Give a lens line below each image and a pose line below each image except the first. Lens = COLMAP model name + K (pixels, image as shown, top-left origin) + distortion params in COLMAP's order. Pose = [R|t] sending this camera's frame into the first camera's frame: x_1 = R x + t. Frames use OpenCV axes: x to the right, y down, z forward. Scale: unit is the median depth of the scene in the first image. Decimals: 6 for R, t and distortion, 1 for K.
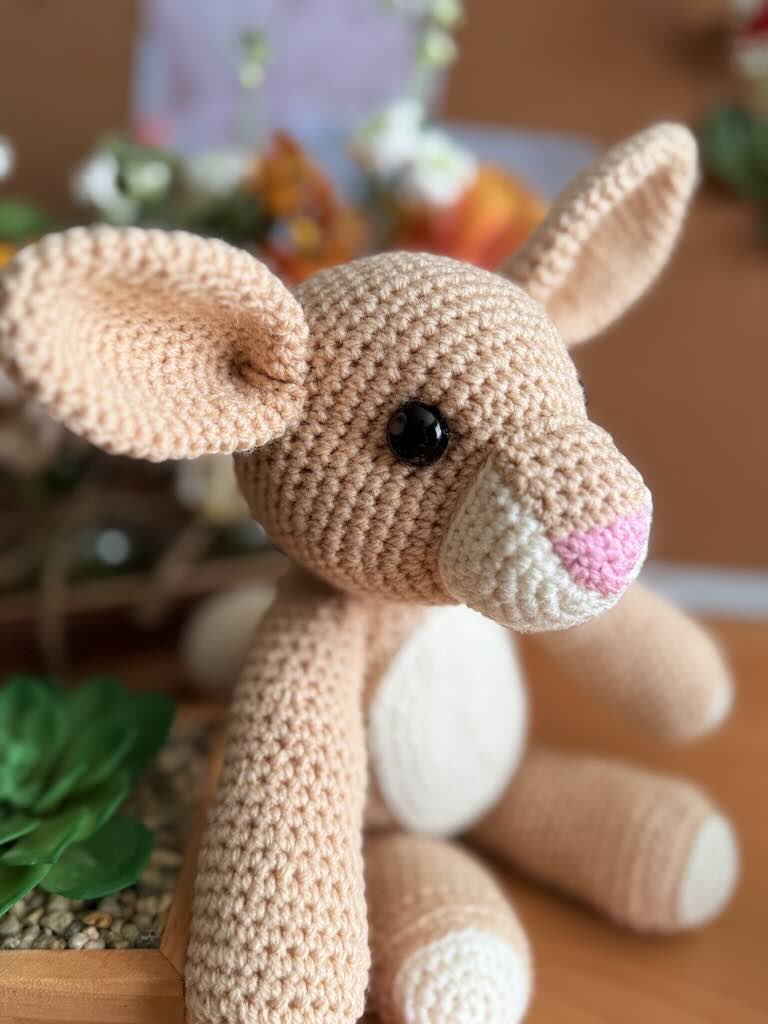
lens RADIAL K [[902.5, 0, 384.0], [0, 902.5, 512.0], [0, 0, 1]] dist [0.175624, -0.465443]
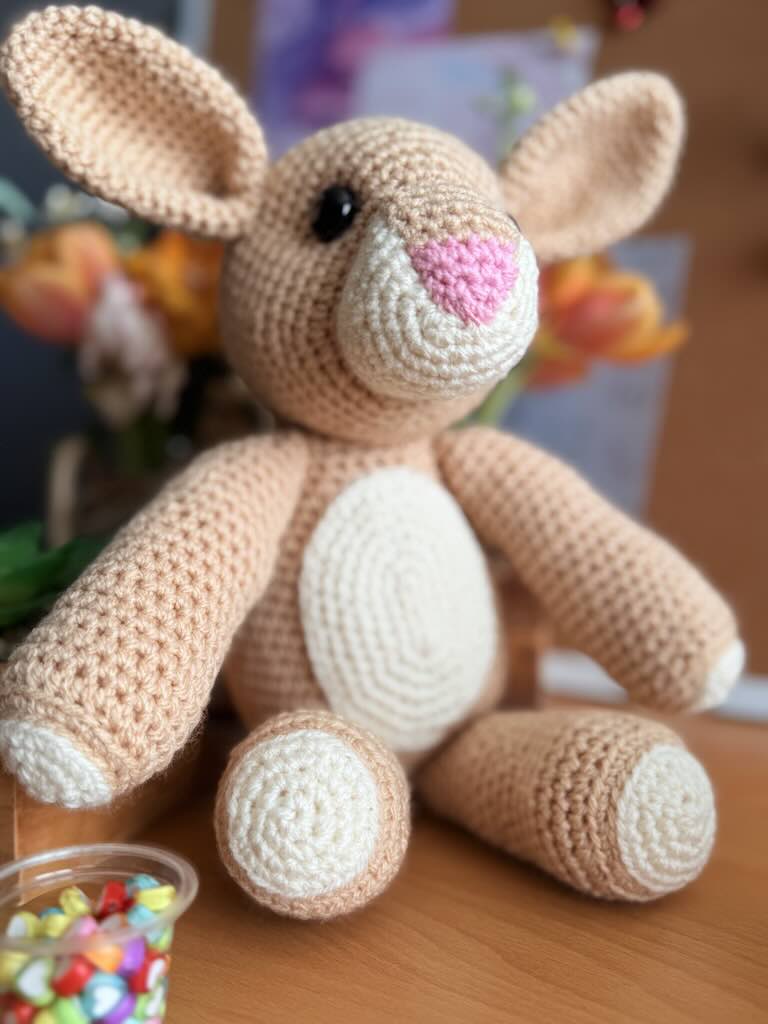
lens RADIAL K [[902.5, 0, 384.0], [0, 902.5, 512.0], [0, 0, 1]] dist [0.175624, -0.465443]
pose [[0.946691, 0.063376, -0.315849, 0.475871], [-0.181259, 0.915323, -0.359624, 0.646678], [0.266312, 0.397703, 0.878015, 0.166115]]
